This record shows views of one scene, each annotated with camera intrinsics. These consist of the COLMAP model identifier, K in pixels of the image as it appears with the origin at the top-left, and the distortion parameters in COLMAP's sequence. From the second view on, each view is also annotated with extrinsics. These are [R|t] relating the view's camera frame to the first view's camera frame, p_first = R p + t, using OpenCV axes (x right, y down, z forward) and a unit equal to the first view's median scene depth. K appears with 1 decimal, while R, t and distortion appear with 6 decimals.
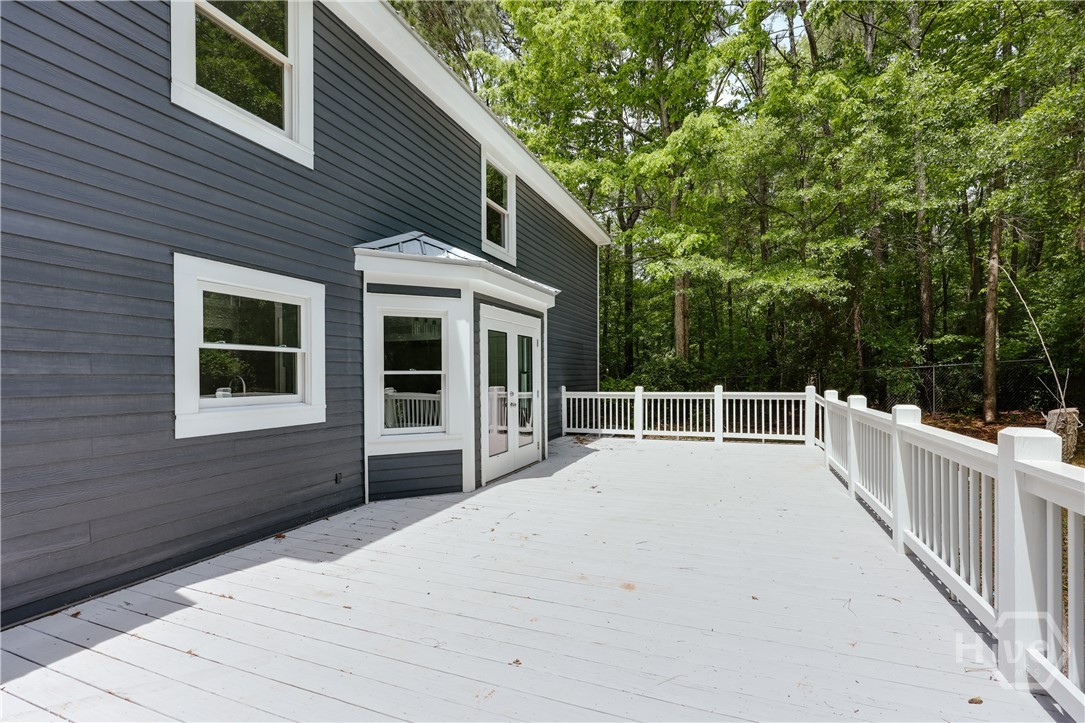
lens RADIAL K [[434.2, 0, 577.7], [0, 434.2, 376.0], [0, 0, 1]] dist [0.001138, 0.000095]
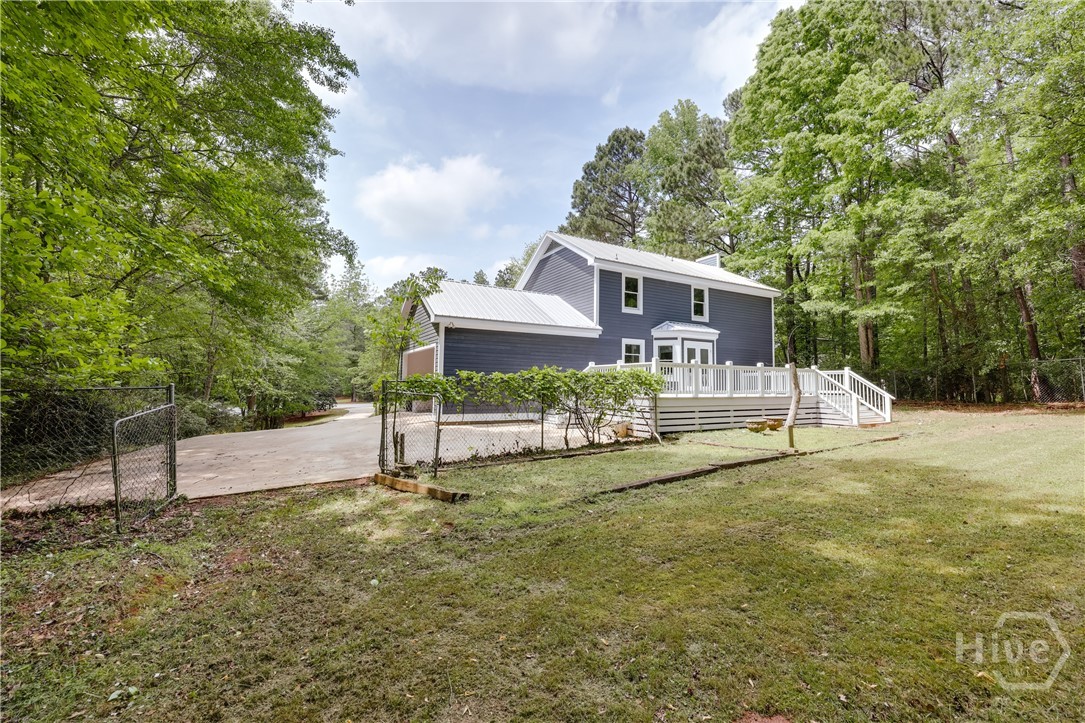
lens RADIAL K [[440.1, 0, 543.1], [0, 440.1, 358.6], [0, 0, 1]] dist [0.000244, 0.000155]
pose [[0.752160, -0.039051, -0.657822, 1.282555], [-0.015244, 0.996944, -0.076613, 0.274588], [0.658804, 0.067653, 0.749267, -2.459150]]
